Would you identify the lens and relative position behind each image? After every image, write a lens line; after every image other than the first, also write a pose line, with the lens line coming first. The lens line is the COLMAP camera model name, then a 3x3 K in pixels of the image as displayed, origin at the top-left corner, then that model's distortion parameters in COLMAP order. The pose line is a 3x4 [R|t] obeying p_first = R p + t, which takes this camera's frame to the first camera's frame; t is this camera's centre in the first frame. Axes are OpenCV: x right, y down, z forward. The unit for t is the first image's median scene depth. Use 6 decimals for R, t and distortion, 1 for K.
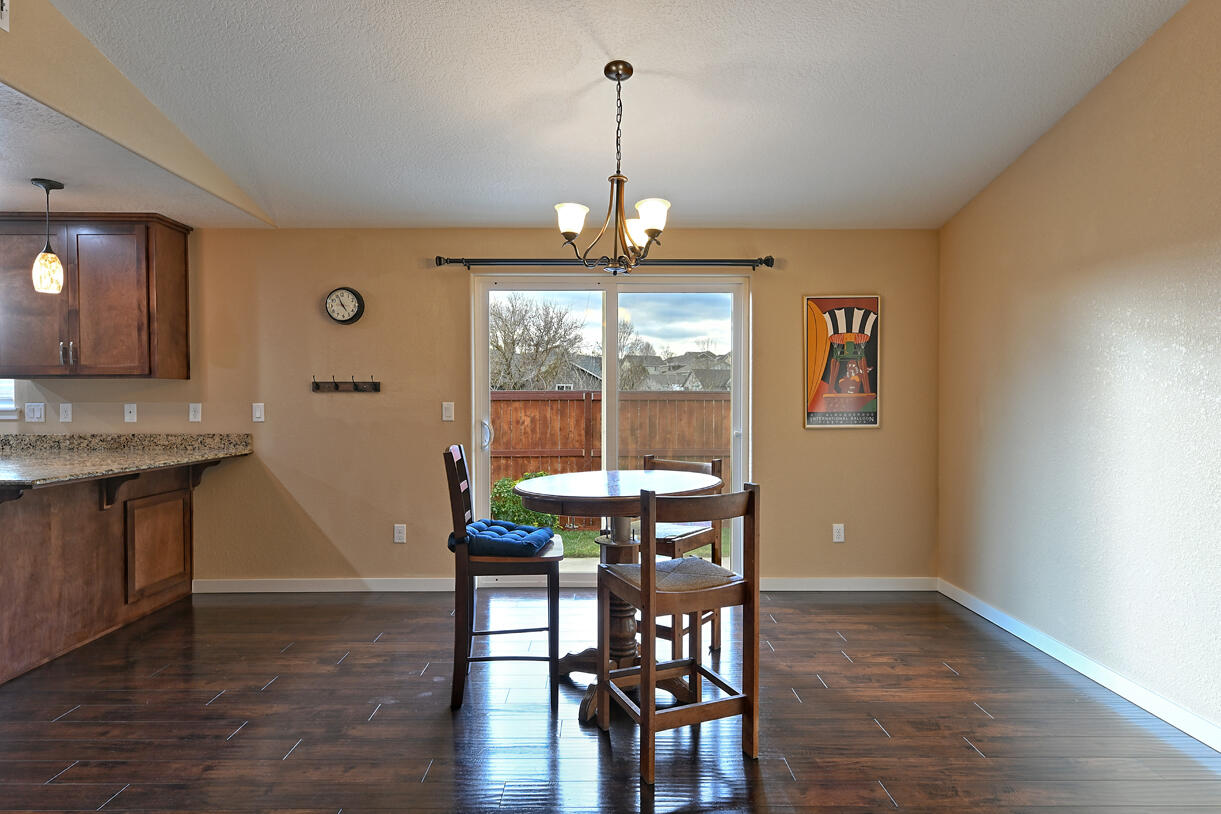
lens RADIAL K [[697.4, 0, 610.9], [0, 697.4, 406.3], [0, 0, 1]] dist [0.000530, 0.001466]
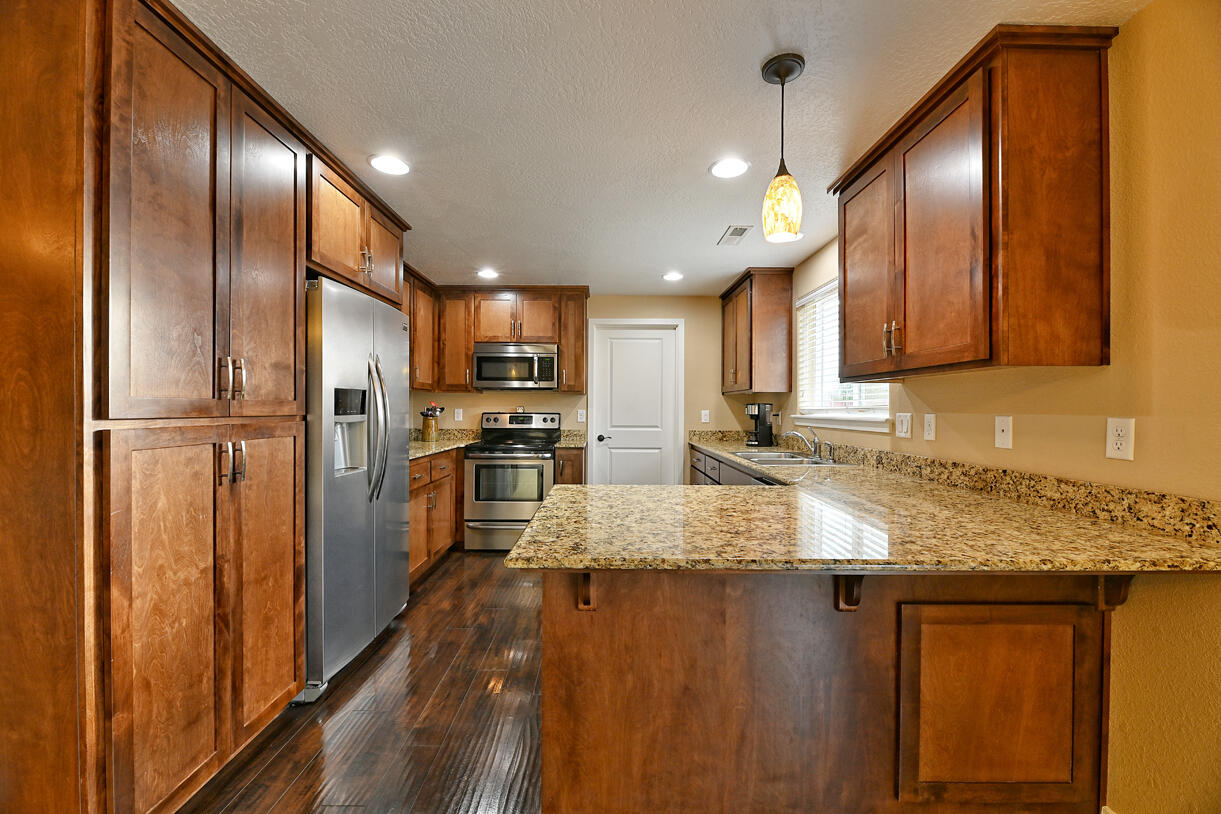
lens RADIAL K [[492.7, 0, 610.7], [0, 492.7, 409.5], [0, 0, 1]] dist [-0.008191, -0.000087]
pose [[0.000176, 0.004901, -0.999988, -0.290713], [-0.014511, 0.999883, 0.004898, -0.006456], [0.999895, 0.014510, 0.000247, 0.690322]]
